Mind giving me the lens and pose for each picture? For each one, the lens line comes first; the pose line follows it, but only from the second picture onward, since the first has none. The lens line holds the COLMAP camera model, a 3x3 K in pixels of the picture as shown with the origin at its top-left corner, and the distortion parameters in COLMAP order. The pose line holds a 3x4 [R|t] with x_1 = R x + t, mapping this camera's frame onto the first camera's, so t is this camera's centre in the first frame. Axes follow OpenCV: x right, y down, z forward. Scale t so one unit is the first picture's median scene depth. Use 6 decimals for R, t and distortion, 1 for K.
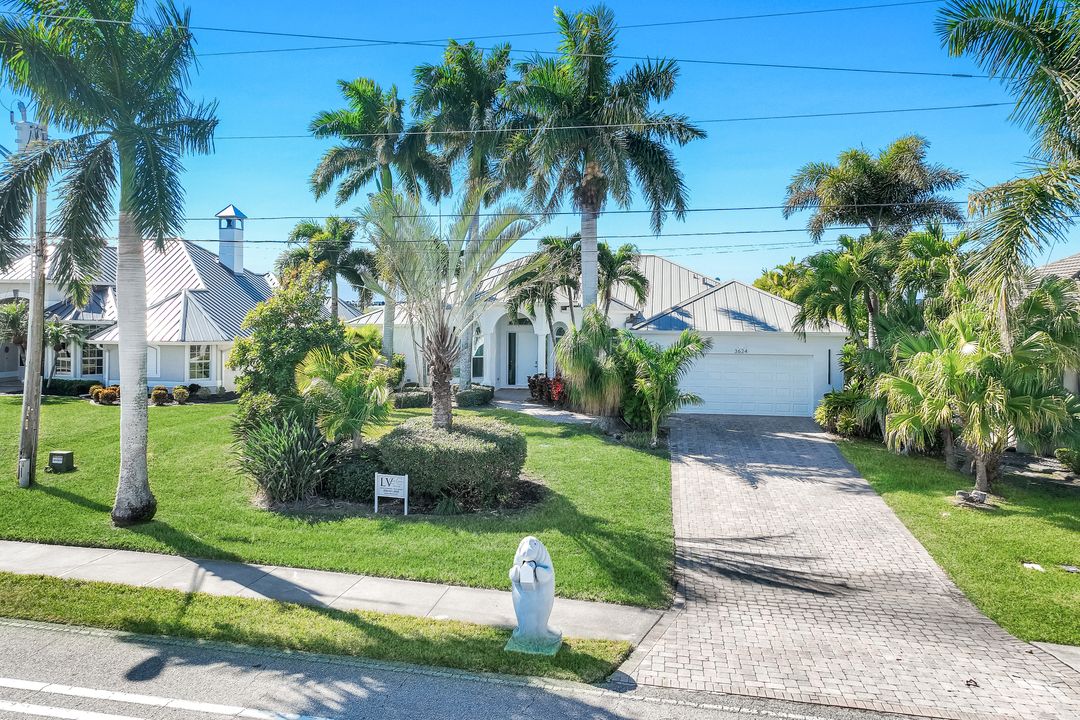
lens RADIAL K [[753.0, 0, 540.0], [0, 753.0, 360.0], [0, 0, 1]] dist [0.006252, 0.007357]
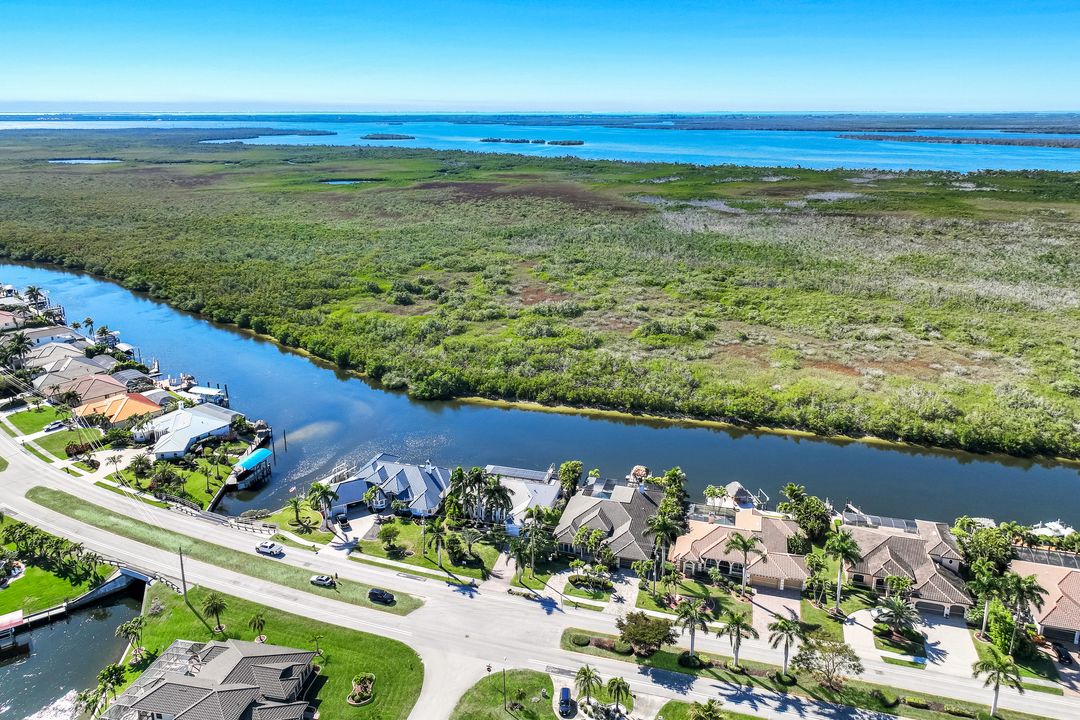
lens RADIAL K [[753.0, 0, 540.0], [0, 753.0, 360.0], [0, 0, 1]] dist [0.006252, 0.007357]
pose [[0.994606, 0.026501, -0.100283, 1.825179], [0.002154, 0.961326, 0.275404, -5.462150], [0.103703, -0.274135, 0.956084, -8.120819]]
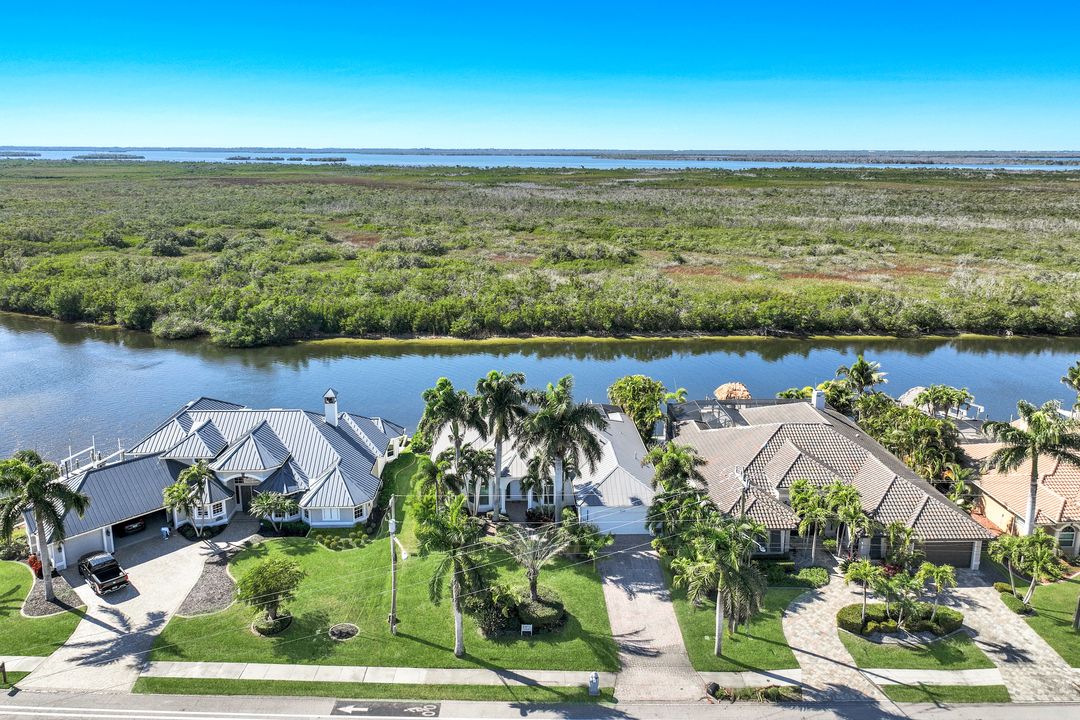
lens RADIAL K [[753.0, 0, 540.0], [0, 753.0, 360.0], [0, 0, 1]] dist [0.006252, 0.007357]
pose [[0.977450, -0.054808, 0.203929, -0.814424], [0.006509, 0.973092, 0.230326, -1.865235], [-0.211065, -0.223805, 0.951506, -2.005557]]
